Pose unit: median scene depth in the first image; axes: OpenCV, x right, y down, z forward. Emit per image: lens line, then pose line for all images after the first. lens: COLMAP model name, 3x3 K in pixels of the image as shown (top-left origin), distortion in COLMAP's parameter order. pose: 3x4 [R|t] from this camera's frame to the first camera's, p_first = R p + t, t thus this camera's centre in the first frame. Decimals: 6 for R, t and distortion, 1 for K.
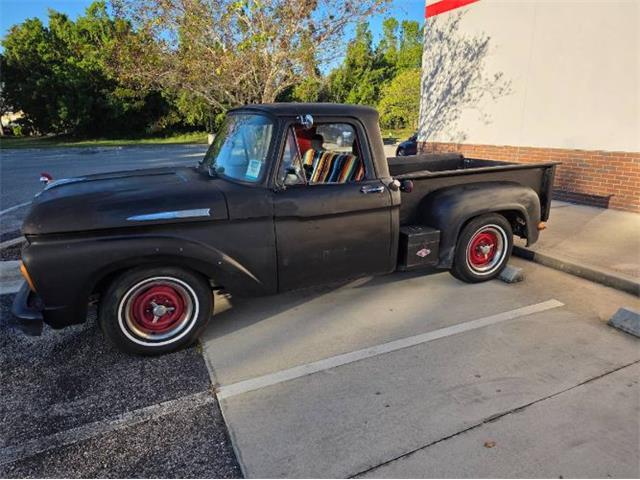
lens RADIAL K [[422.4, 0, 323.5], [0, 422.4, 243.3], [0, 0, 1]] dist [0.057518, -0.043332]
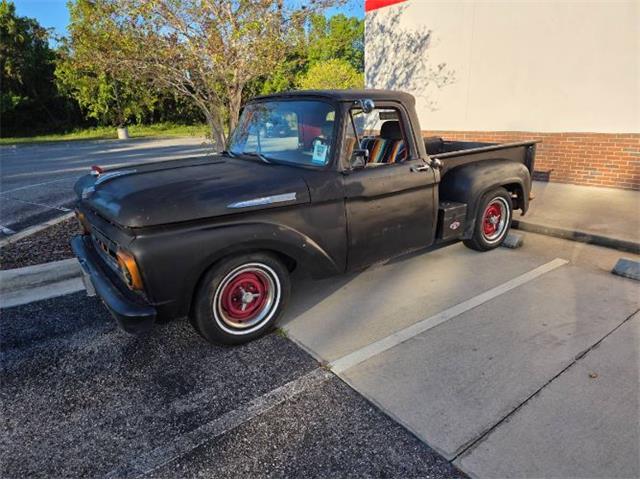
lens RADIAL K [[422.4, 0, 322.2], [0, 422.4, 234.4], [0, 0, 1]] dist [0.057518, -0.043332]
pose [[0.977377, -0.074824, 0.197826, -0.263295], [0.075181, 0.997154, 0.005712, 0.011099], [-0.197690, 0.009290, 0.980221, -0.004339]]
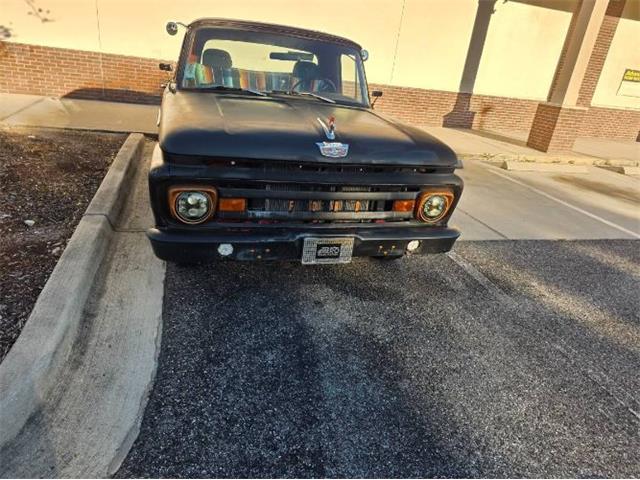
lens RADIAL K [[422.4, 0, 322.9], [0, 422.4, 234.0], [0, 0, 1]] dist [0.057518, -0.043332]
pose [[0.129098, -0.358904, 0.924403, -1.046616], [0.159033, 0.927631, 0.337947, -0.164596], [-0.978796, 0.103382, 0.176833, 0.656990]]
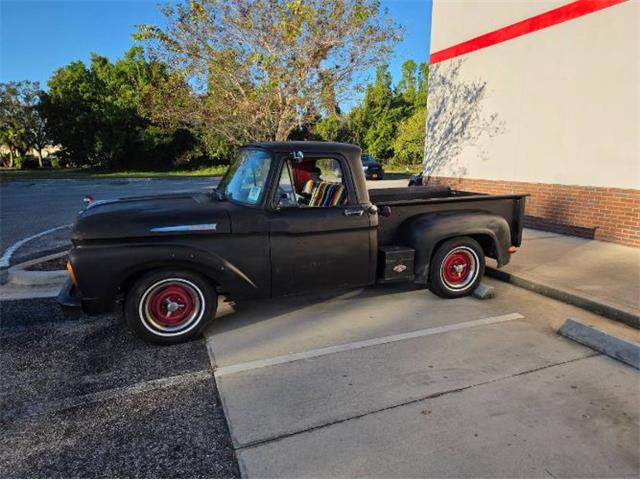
lens RADIAL K [[422.4, 0, 324.1], [0, 422.4, 245.1], [0, 0, 1]] dist [0.057518, -0.043332]
pose [[0.998713, 0.019937, -0.046640, 0.068251], [-0.023313, 0.997059, -0.073006, 0.040124], [0.045047, 0.074000, 0.996240, -0.138957]]
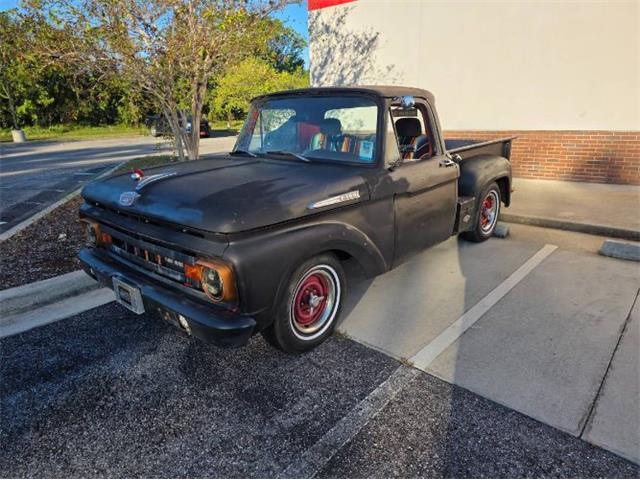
lens RADIAL K [[422.4, 0, 317.0], [0, 422.4, 239.5], [0, 0, 1]] dist [0.057518, -0.043332]
pose [[0.918727, -0.128405, 0.373434, -0.474729], [0.125262, 0.991582, 0.032784, -0.007863], [-0.374500, 0.016658, 0.927077, 0.074927]]
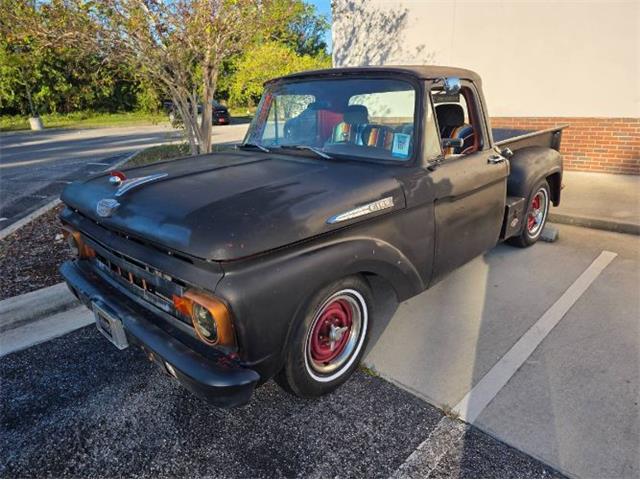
lens RADIAL K [[422.4, 0, 327.3], [0, 422.4, 247.4], [0, 0, 1]] dist [0.057518, -0.043332]
pose [[0.929135, -0.139493, 0.342418, -0.425682], [0.120799, 0.989806, 0.075442, -0.040017], [-0.349451, -0.028732, 0.936514, 0.188462]]
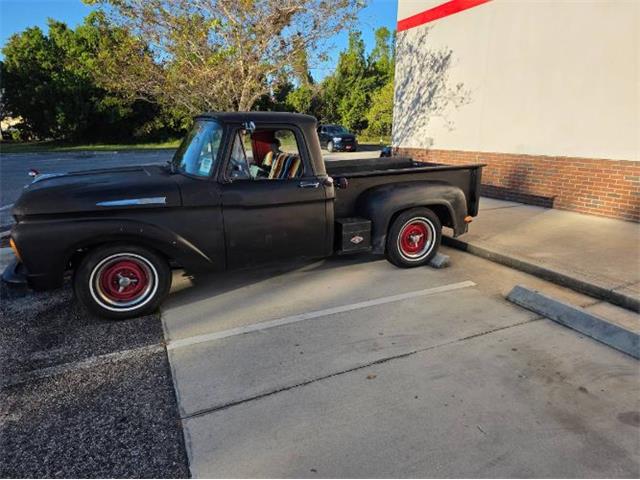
lens RADIAL K [[422.4, 0, 318.4], [0, 422.4, 242.5], [0, 0, 1]] dist [0.057518, -0.043332]
pose [[0.999971, 0.006068, -0.004533, 0.112947], [-0.006139, 0.999857, -0.015782, 0.041284], [0.004437, 0.015810, 0.999865, -0.140167]]
